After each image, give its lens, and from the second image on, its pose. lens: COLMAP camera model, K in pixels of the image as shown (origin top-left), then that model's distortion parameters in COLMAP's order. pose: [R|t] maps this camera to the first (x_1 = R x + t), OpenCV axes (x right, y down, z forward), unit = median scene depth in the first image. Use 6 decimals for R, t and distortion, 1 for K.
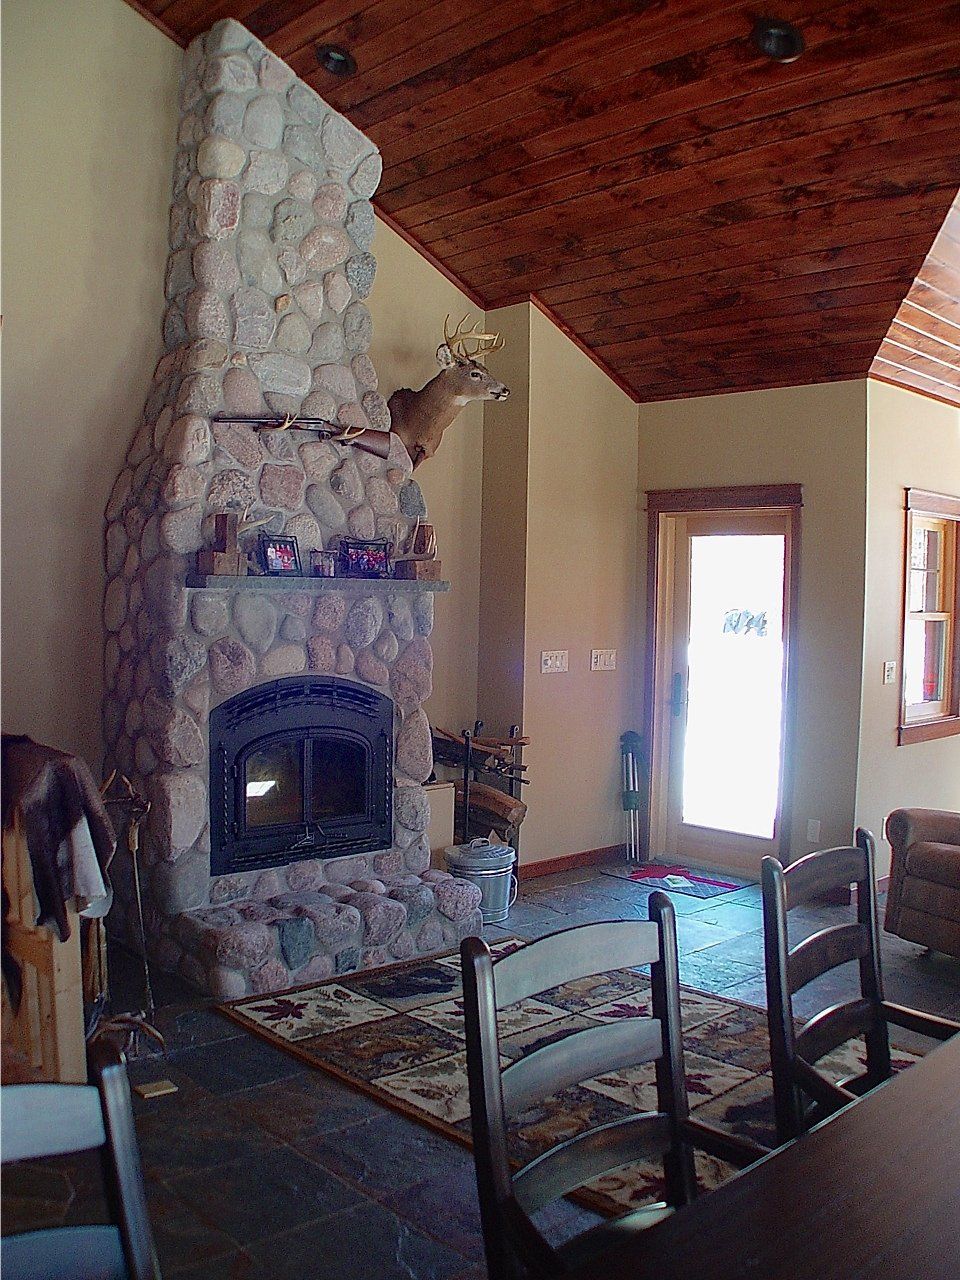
lens RADIAL K [[1182.1, 0, 480.0], [0, 1182.1, 640.0], [0, 0, 1]] dist [-0.284453, 0.099690]
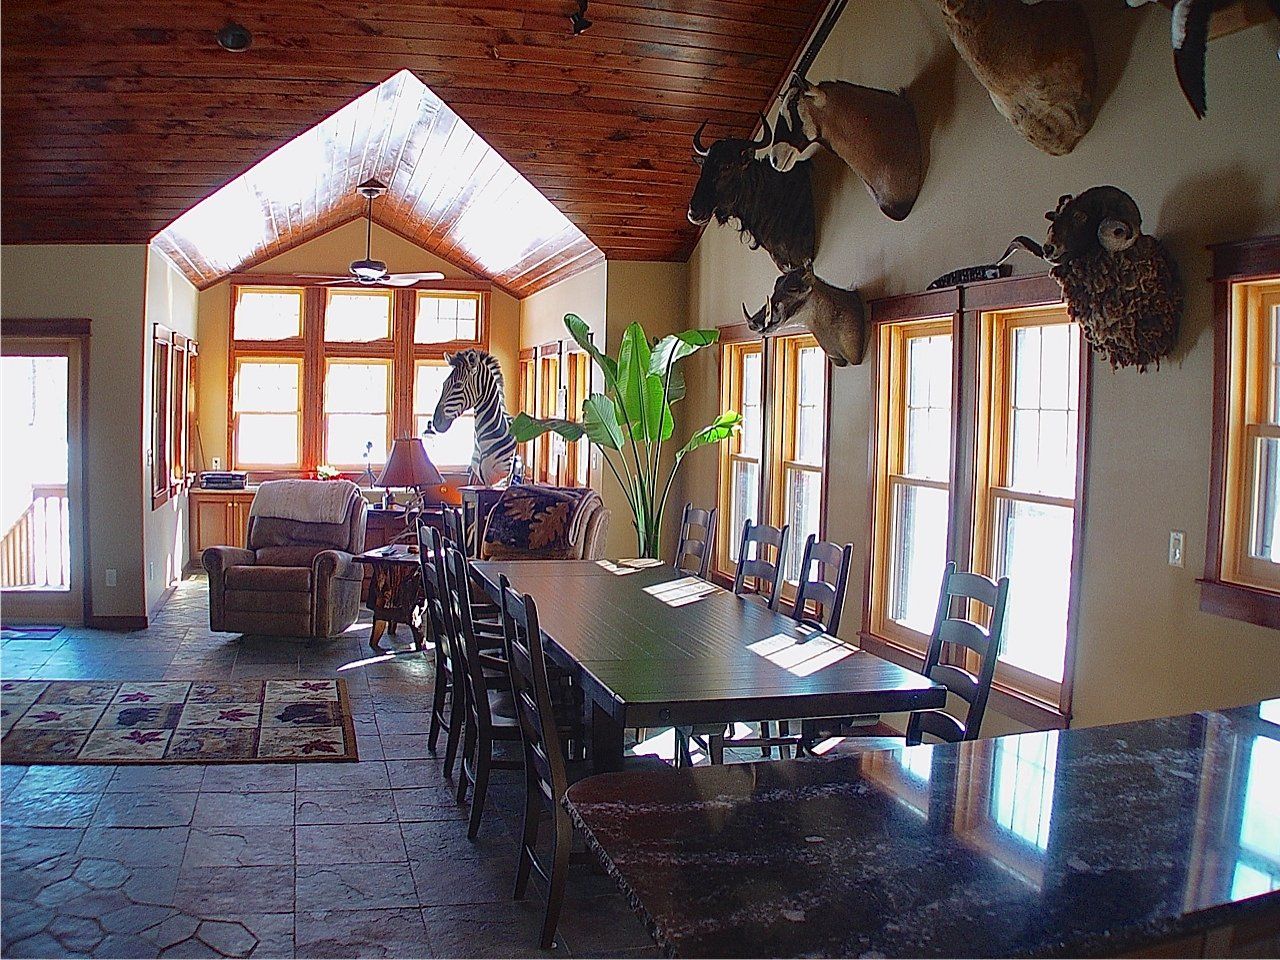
lens RADIAL K [[1182.1, 0, 640.0], [0, 1182.1, 480.0], [0, 0, 1]] dist [-0.284453, 0.099690]
pose [[0.452778, -0.065105, 0.889243, -0.803410], [0.025385, 0.997868, 0.060132, -0.014986], [-0.891262, -0.004654, 0.453465, -0.196385]]
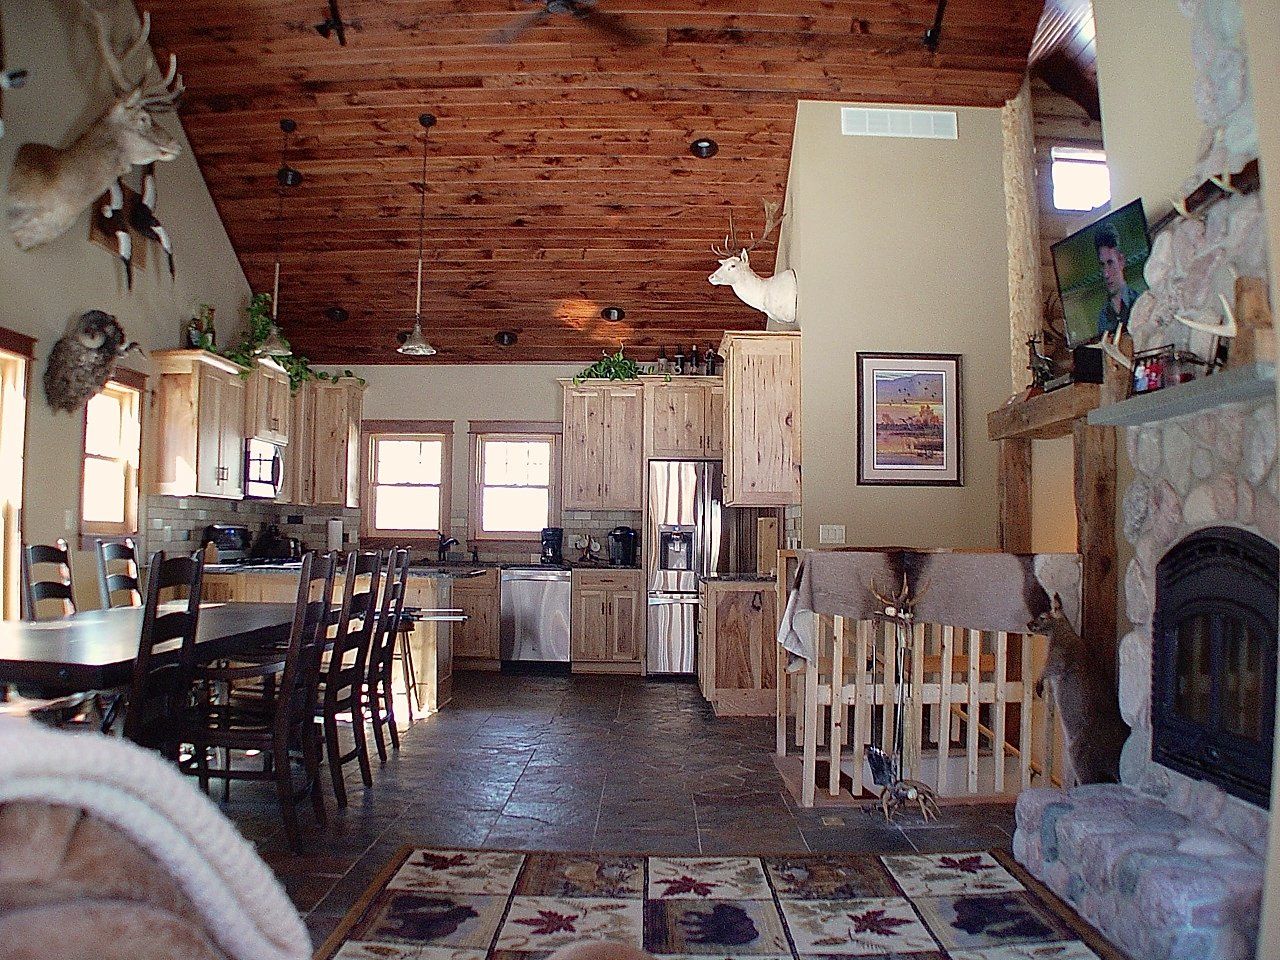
lens RADIAL K [[1182.1, 0, 640.0], [0, 1182.1, 480.0], [0, 0, 1]] dist [-0.284453, 0.099690]
pose [[-0.687367, -0.060961, -0.723747, 0.691689], [-0.056818, 0.997931, -0.030094, 0.049221], [0.724084, 0.020436, -0.689409, 1.416960]]
